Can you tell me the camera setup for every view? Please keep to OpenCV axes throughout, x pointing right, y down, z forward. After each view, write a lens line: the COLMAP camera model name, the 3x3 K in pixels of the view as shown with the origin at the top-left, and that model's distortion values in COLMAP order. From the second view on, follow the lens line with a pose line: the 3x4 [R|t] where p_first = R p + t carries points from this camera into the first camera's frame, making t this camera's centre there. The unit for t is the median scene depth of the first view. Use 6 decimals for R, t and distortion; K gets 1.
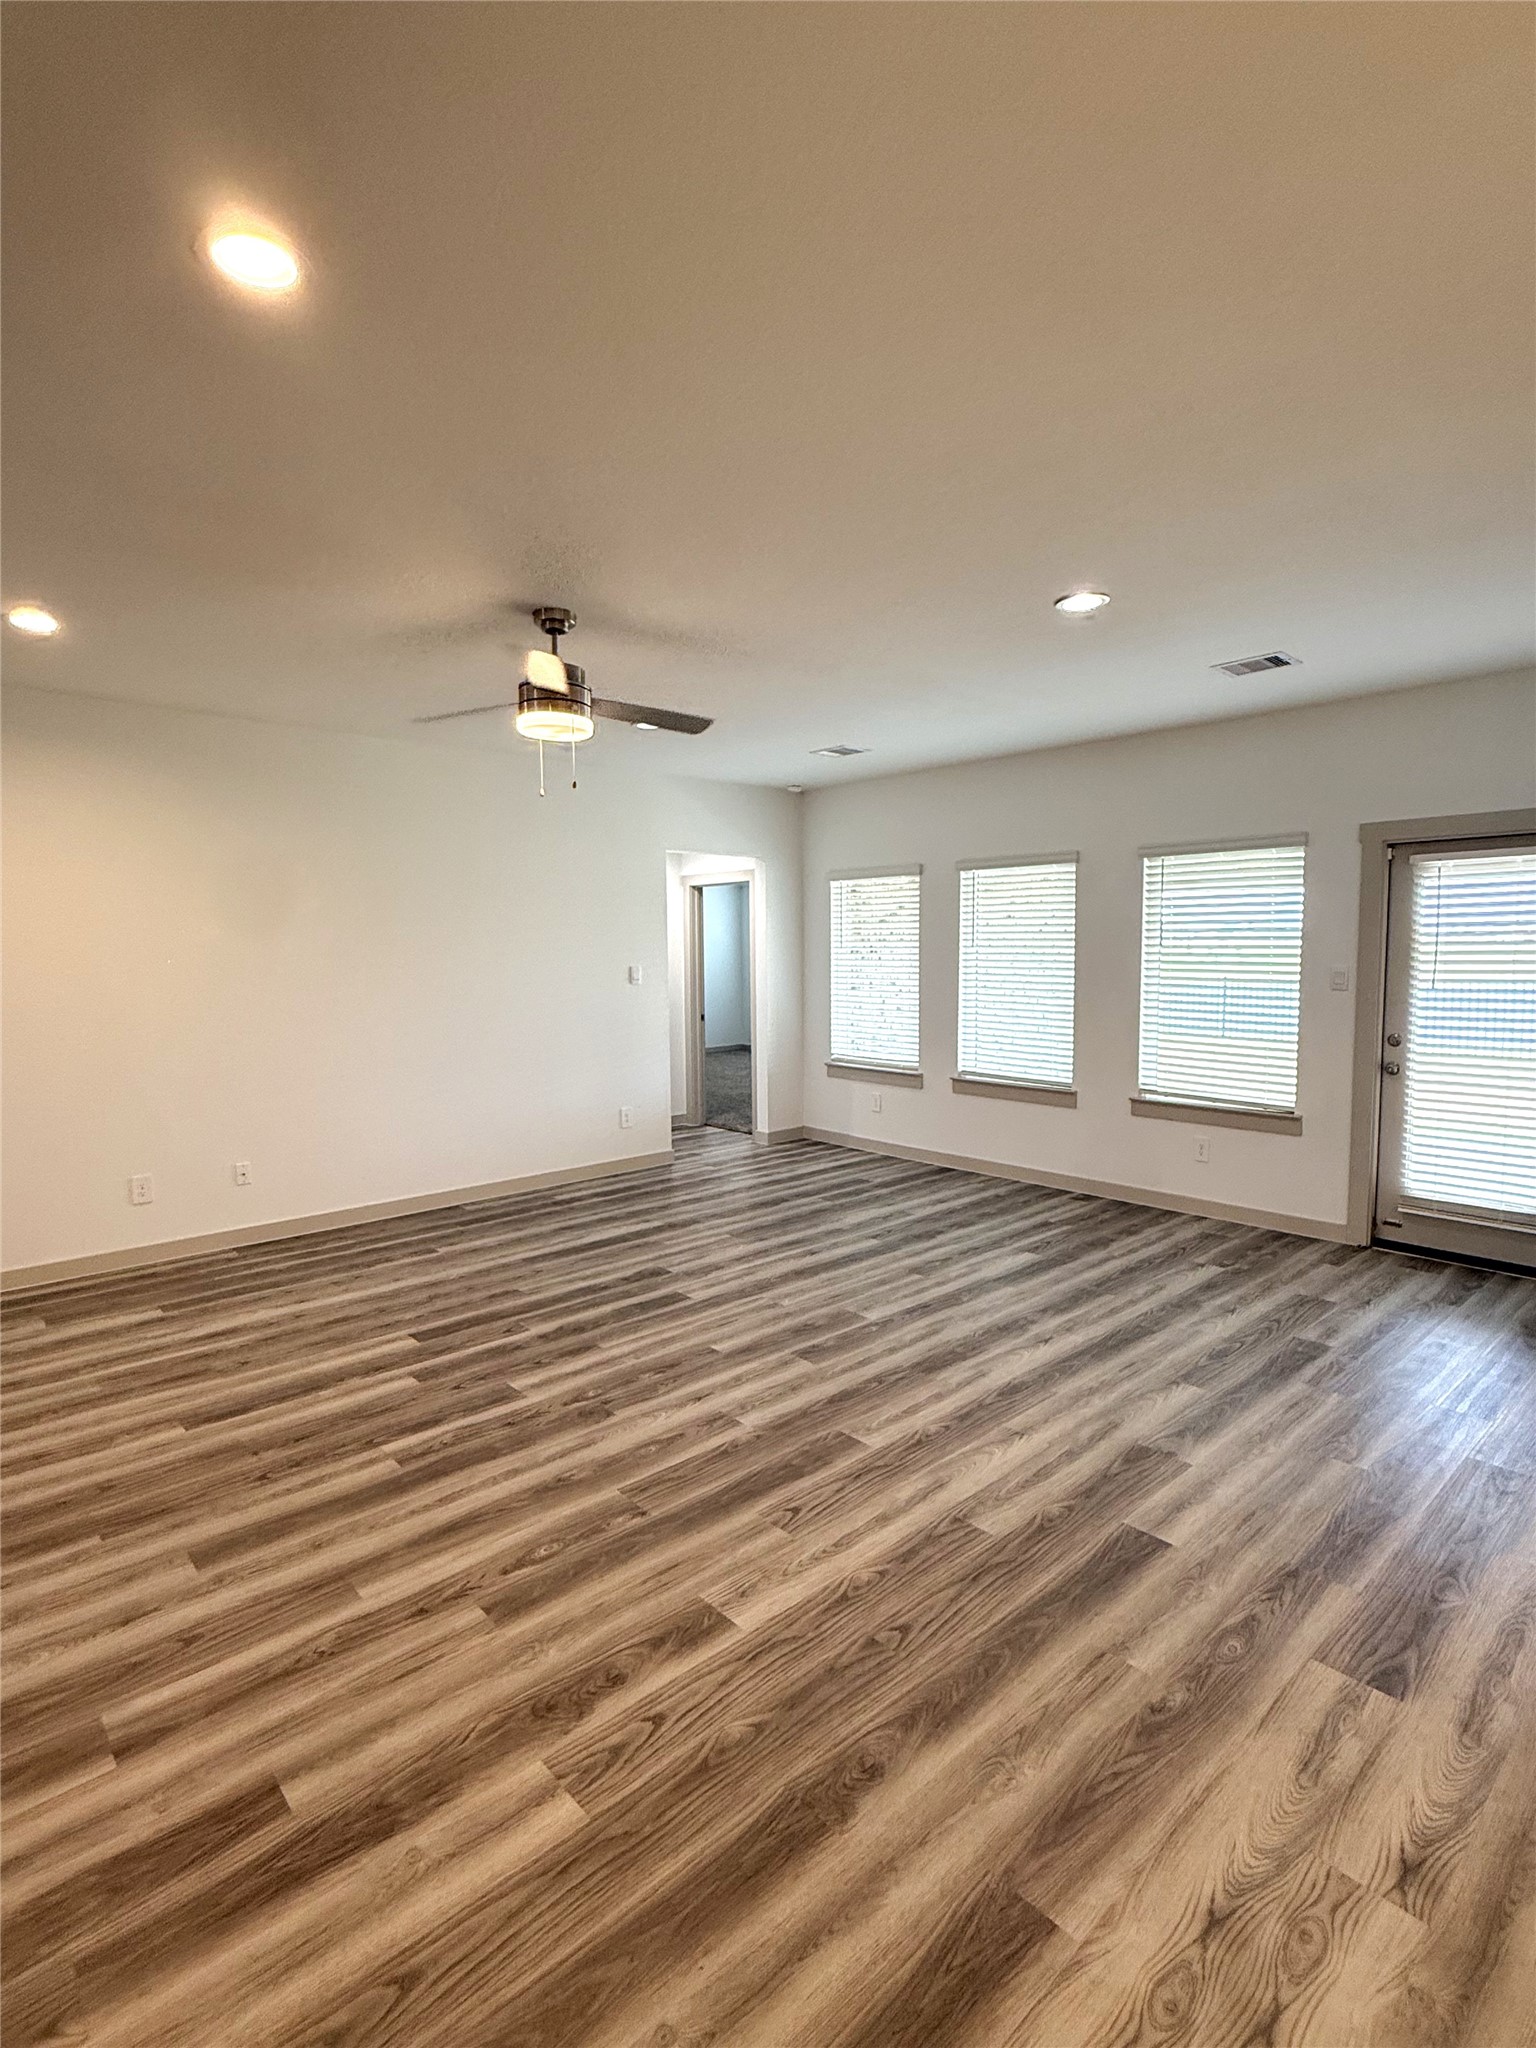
lens RADIAL K [[1049.3, 0, 765.8], [0, 1049.3, 1023.4], [0, 0, 1]] dist [0.002176, 0.000076]
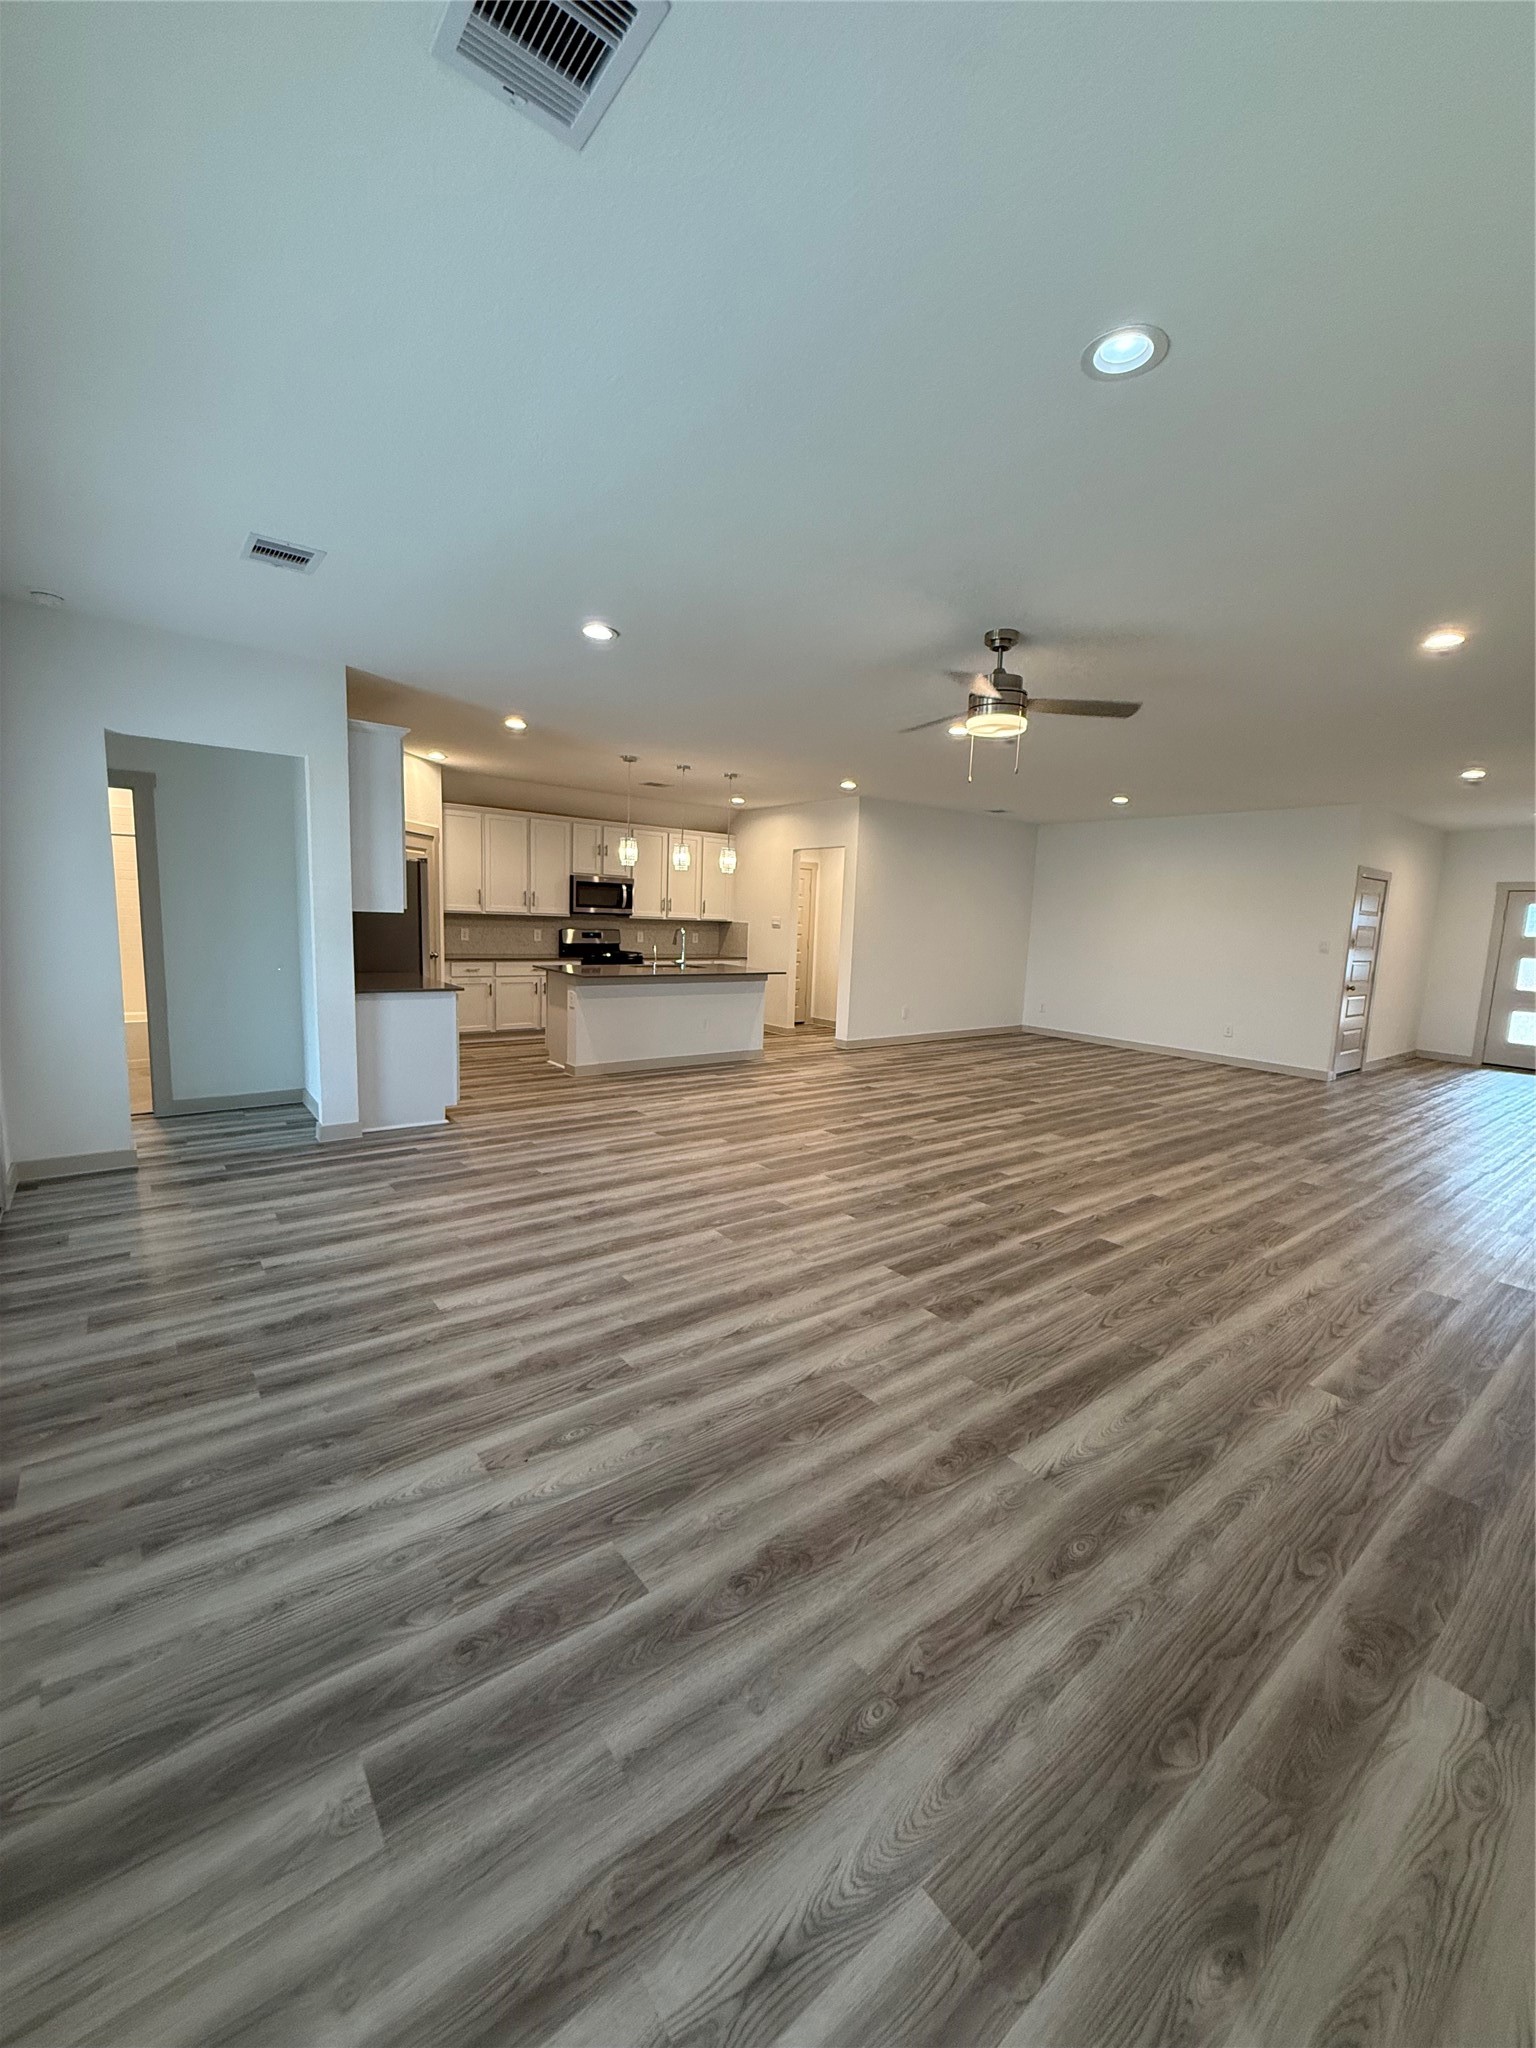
lens RADIAL K [[820.2, 0, 766.8], [0, 820.2, 1022.6], [0, 0, 1]] dist [-0.011909, 0.000283]
pose [[-0.997271, -0.038132, 0.063214, -0.001252], [-0.024541, 0.978814, 0.203274, -0.108301], [-0.069626, 0.201168, -0.977079, 1.771993]]
